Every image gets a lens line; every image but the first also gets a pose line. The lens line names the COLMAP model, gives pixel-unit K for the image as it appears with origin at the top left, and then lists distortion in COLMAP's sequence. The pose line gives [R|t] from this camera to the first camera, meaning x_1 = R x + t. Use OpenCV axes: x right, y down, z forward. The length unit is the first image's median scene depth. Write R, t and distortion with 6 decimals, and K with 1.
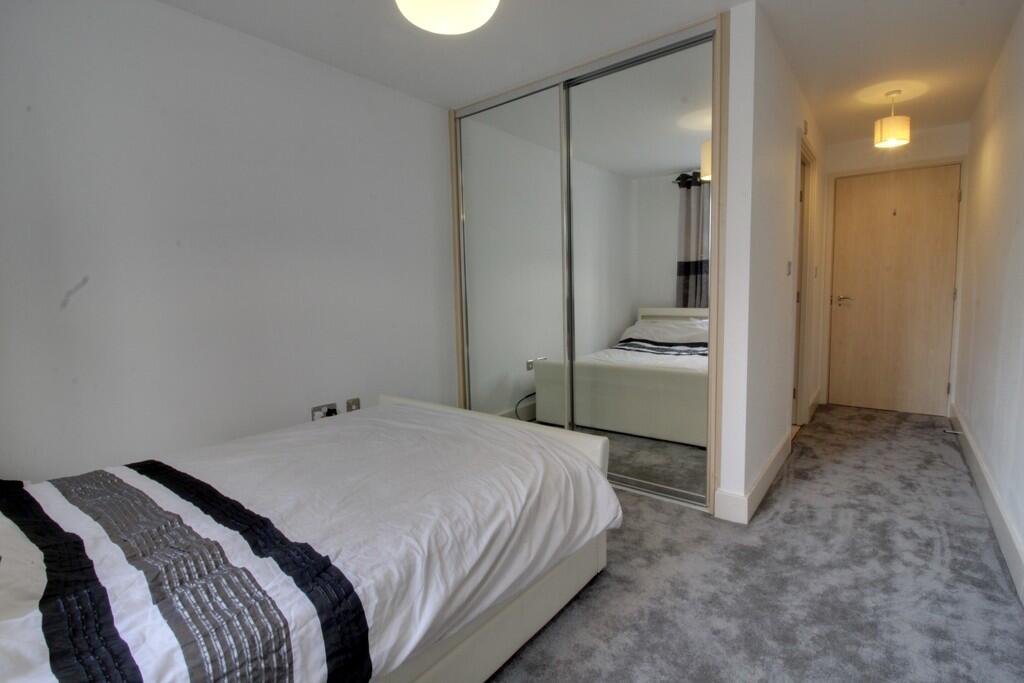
lens RADIAL K [[486.5, 0, 512.4], [0, 486.5, 340.9], [0, 0, 1]] dist [0.000137, 0.000000]
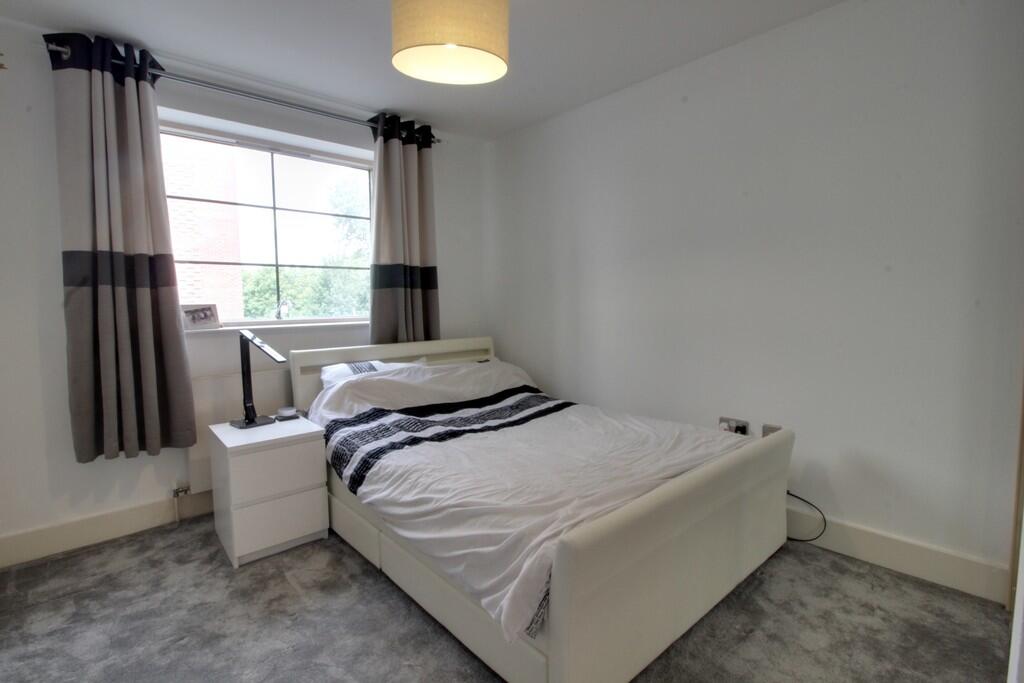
lens RADIAL K [[486.5, 0, 512.7], [0, 486.5, 338.7], [0, 0, 1]] dist [0.000137, 0.000000]
pose [[-0.167461, 0.108880, -0.979848, 0.908569], [-0.087363, 0.988334, 0.124753, -0.154631], [0.982000, 0.106494, -0.155996, 1.132044]]
